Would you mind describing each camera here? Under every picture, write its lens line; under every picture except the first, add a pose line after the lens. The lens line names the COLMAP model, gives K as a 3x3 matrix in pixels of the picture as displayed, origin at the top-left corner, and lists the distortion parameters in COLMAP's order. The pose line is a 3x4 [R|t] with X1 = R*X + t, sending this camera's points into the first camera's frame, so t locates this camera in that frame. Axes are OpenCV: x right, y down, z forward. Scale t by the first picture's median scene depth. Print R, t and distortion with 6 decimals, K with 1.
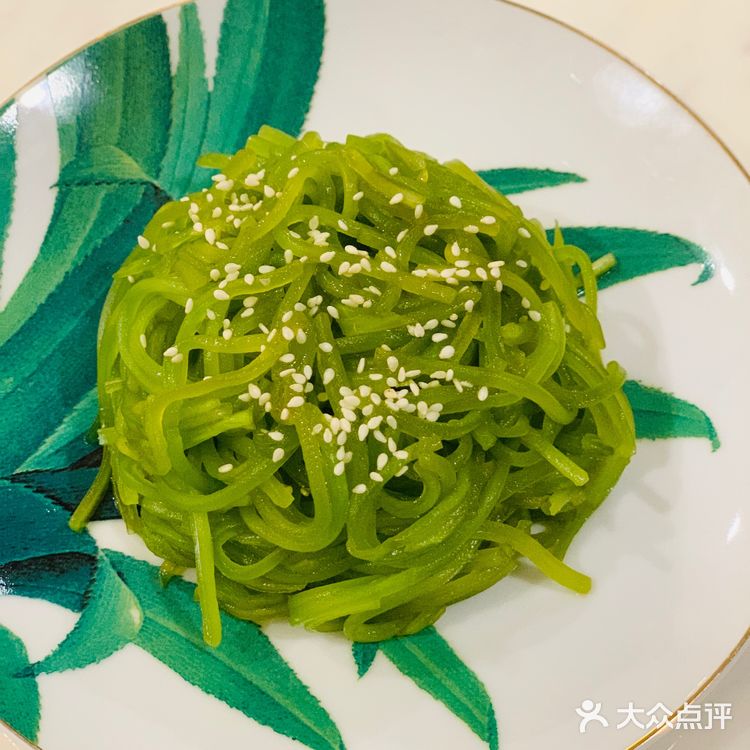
lens RADIAL K [[1475.3, 0, 373.3], [0, 1475.3, 379.7], [0, 0, 1]] dist [-0.082383, 0.000000]
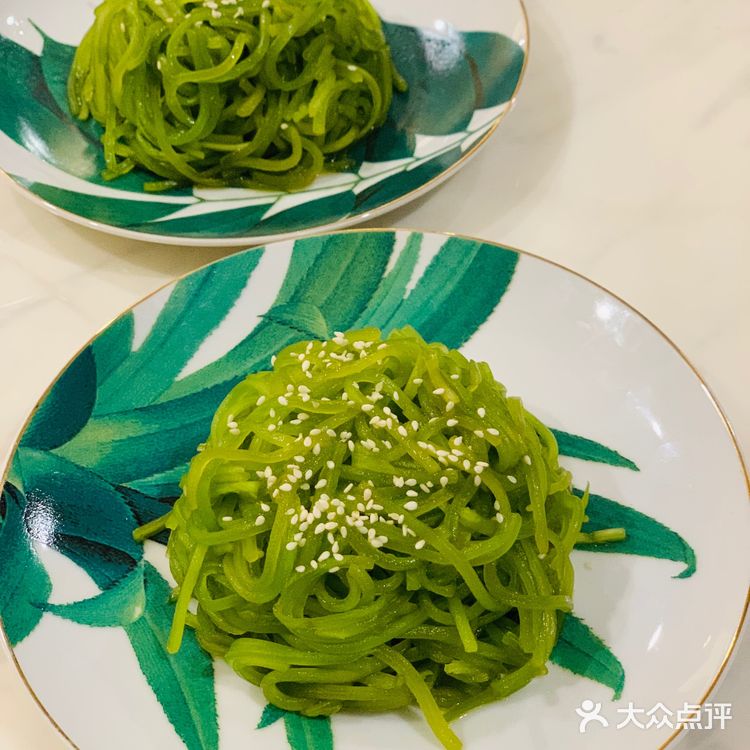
lens RADIAL K [[1475.3, 0, 377.8], [0, 1475.3, 373.0], [0, 0, 1]] dist [-0.082383, 0.000000]
pose [[0.868597, 0.368243, -0.331568, 0.387489], [-0.436113, 0.885786, -0.158708, 0.090640], [0.235255, 0.282455, 0.929986, -0.219173]]
